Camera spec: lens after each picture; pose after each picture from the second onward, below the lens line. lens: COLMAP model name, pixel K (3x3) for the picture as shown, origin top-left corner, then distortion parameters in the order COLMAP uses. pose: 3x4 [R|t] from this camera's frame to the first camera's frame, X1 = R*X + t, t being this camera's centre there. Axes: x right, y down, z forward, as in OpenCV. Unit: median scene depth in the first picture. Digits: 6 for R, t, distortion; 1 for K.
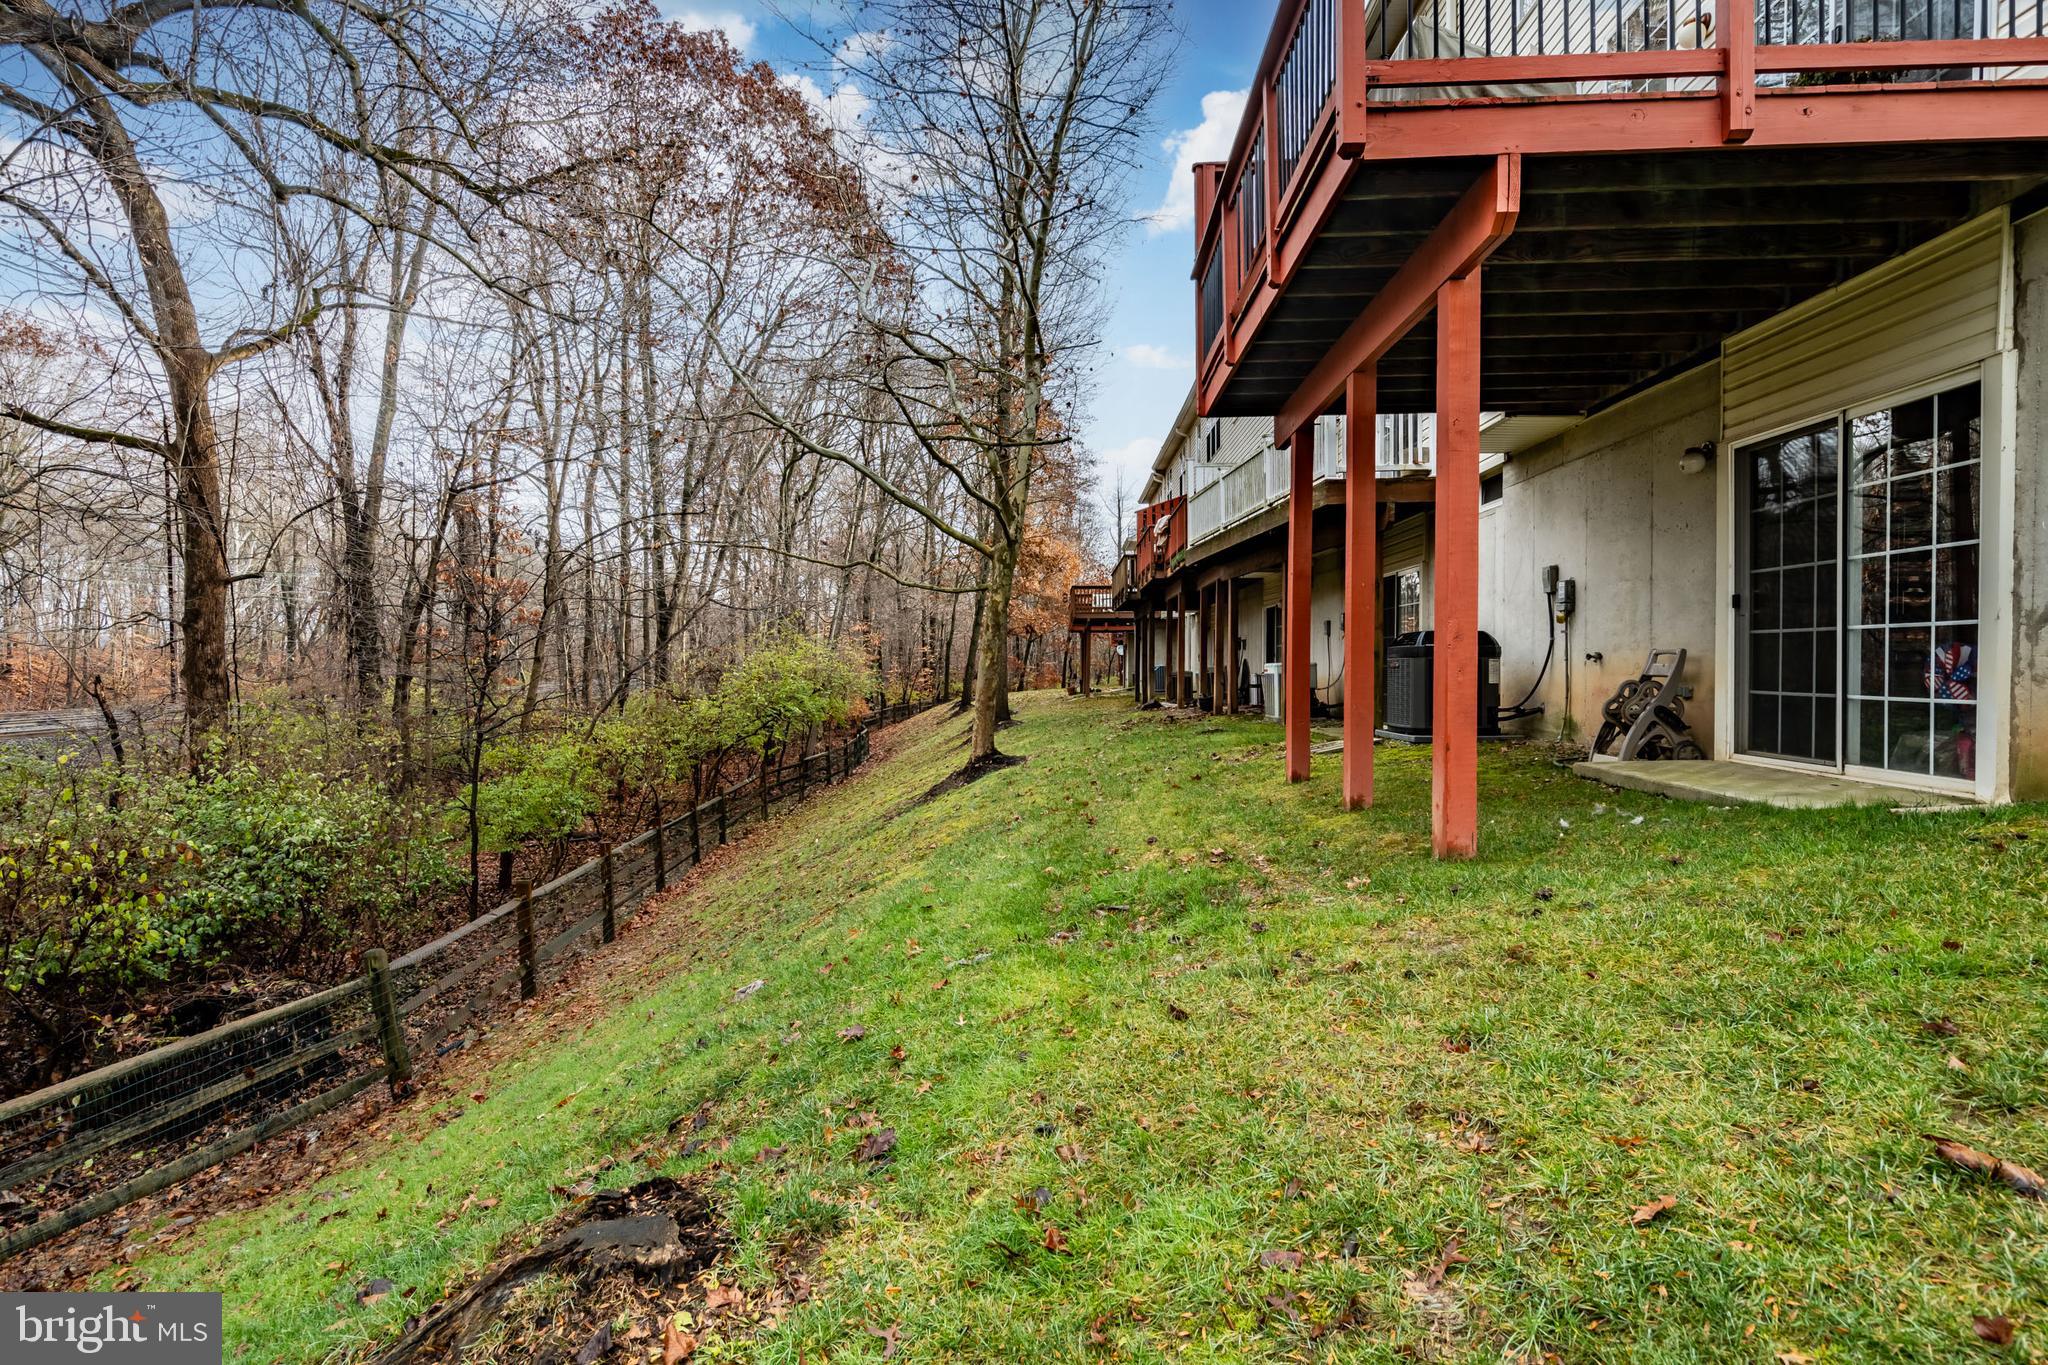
lens RADIAL K [[1083.4, 0, 1020.2], [0, 1083.4, 676.4], [0, 0, 1]] dist [0.006164, 0.000760]
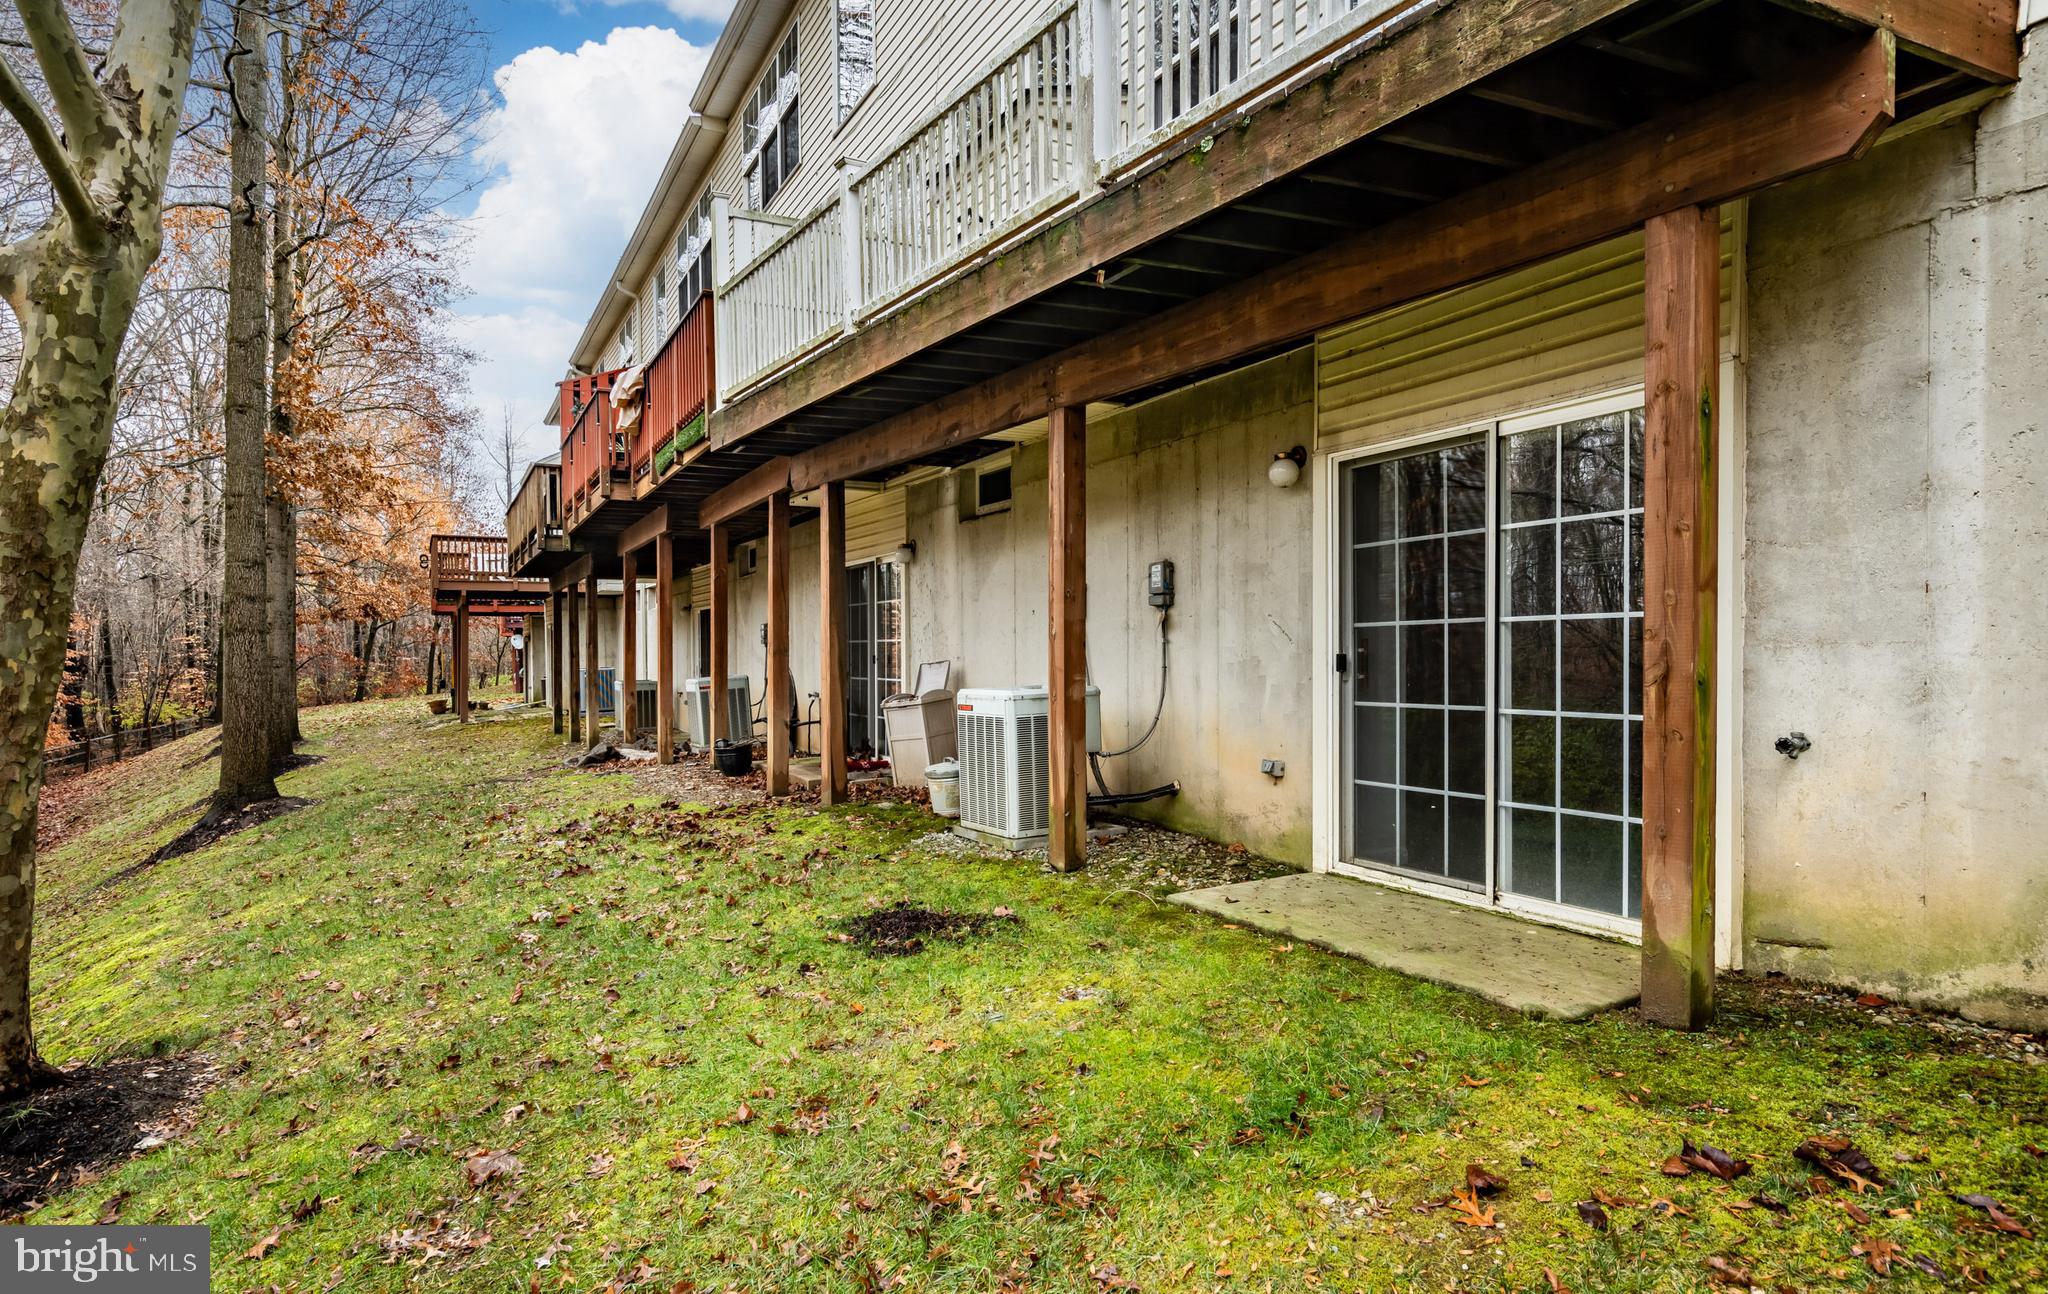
lens RADIAL K [[1163.0, 0, 1021.8], [0, 1163.0, 656.9], [0, 0, 1]] dist [0.003921, 0.000201]
pose [[0.874414, -0.010897, 0.485058, 0.021657], [0.014954, 0.999878, -0.004495, -0.009976], [-0.484950, 0.011184, 0.874470, 0.309579]]
